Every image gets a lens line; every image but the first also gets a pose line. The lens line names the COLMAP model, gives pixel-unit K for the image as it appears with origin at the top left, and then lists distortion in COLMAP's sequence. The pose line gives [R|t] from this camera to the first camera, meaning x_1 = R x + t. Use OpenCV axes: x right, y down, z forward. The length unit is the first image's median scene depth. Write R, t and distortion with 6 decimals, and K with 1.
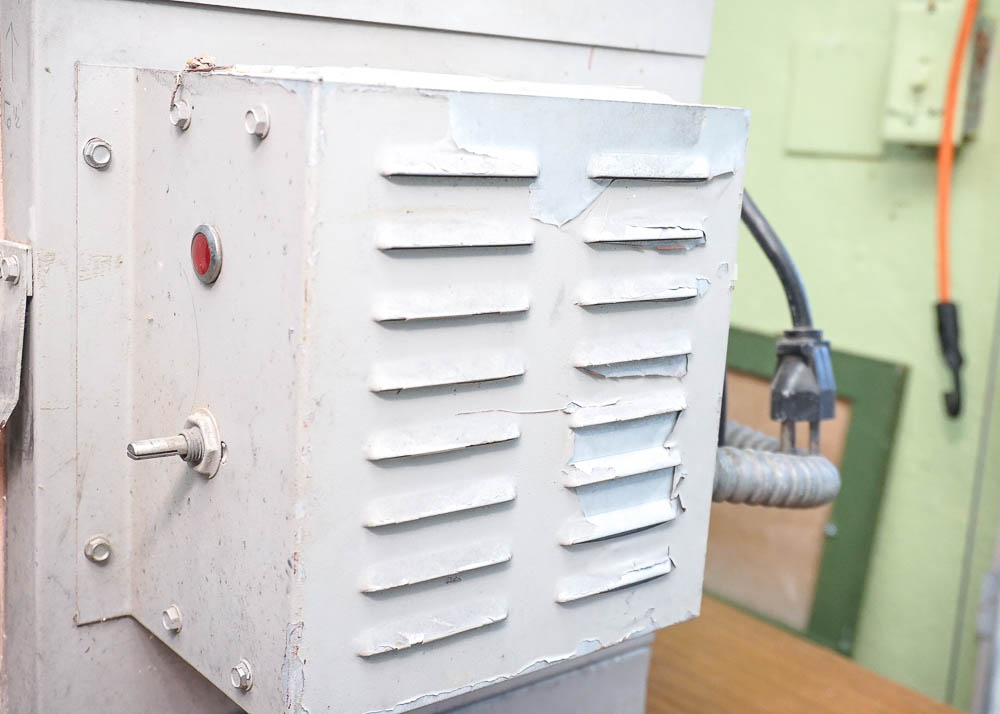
lens RADIAL K [[1263.5, 0, 500.0], [0, 1263.5, 357.0], [0, 0, 1]] dist [-0.003534, -0.012939]
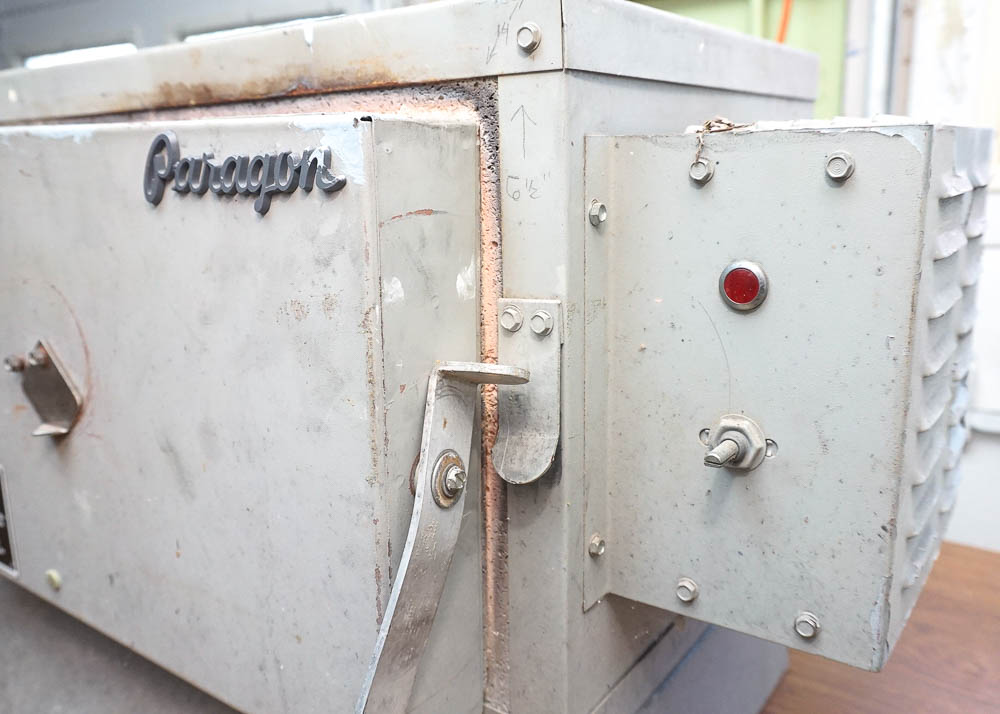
lens RADIAL K [[910.7, 0, 429.9], [0, 910.7, 380.7], [0, 0, 1]] dist [0.005291, 0.008400]
pose [[0.970663, -0.145310, 0.191567, -0.690644], [0.136871, 0.988968, 0.056647, -0.081372], [-0.197685, -0.028765, 0.979844, 0.214326]]
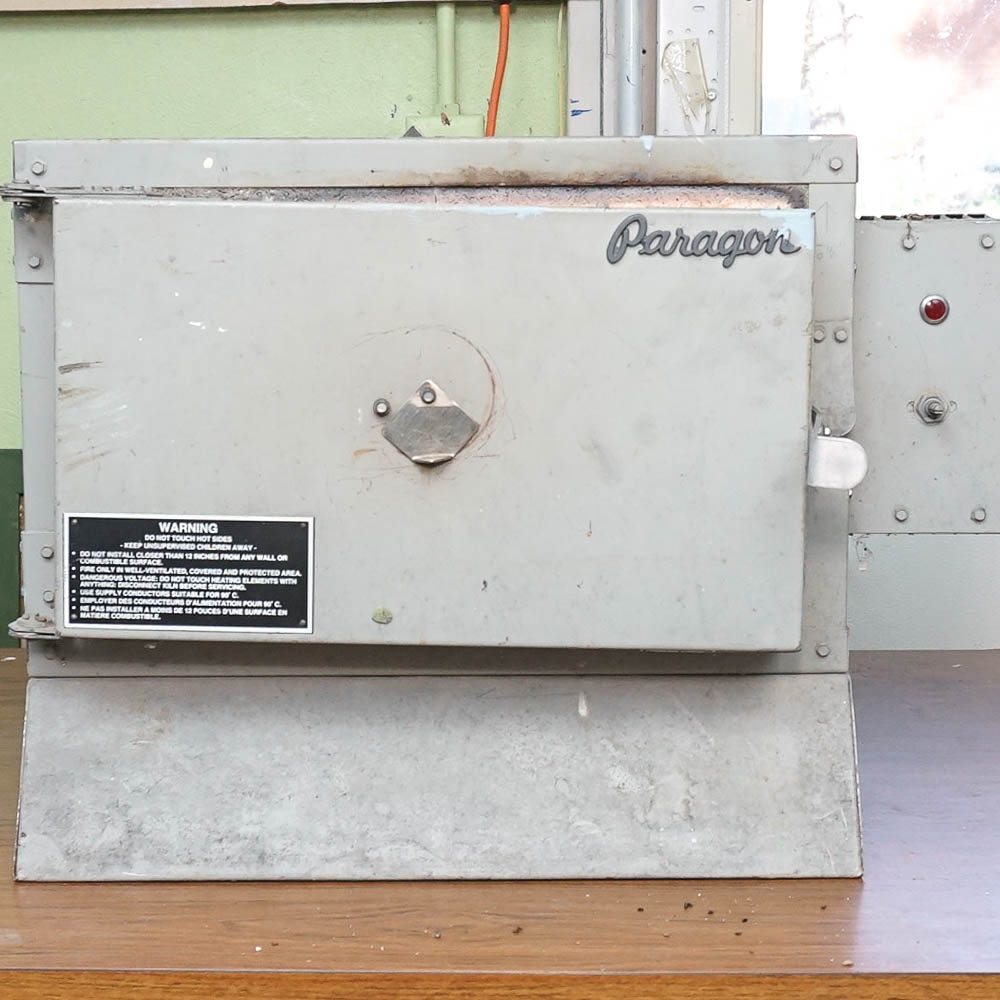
lens RADIAL K [[2537.3, 0, 500.0], [0, 2537.3, 500.0], [0, 0, 1]] dist [0.057792, 0.805702]
pose [[0.627660, -0.175531, 0.758440, -3.743461], [0.203973, 0.977294, 0.057381, -0.155058], [-0.751291, 0.118685, 0.649212, -1.053900]]
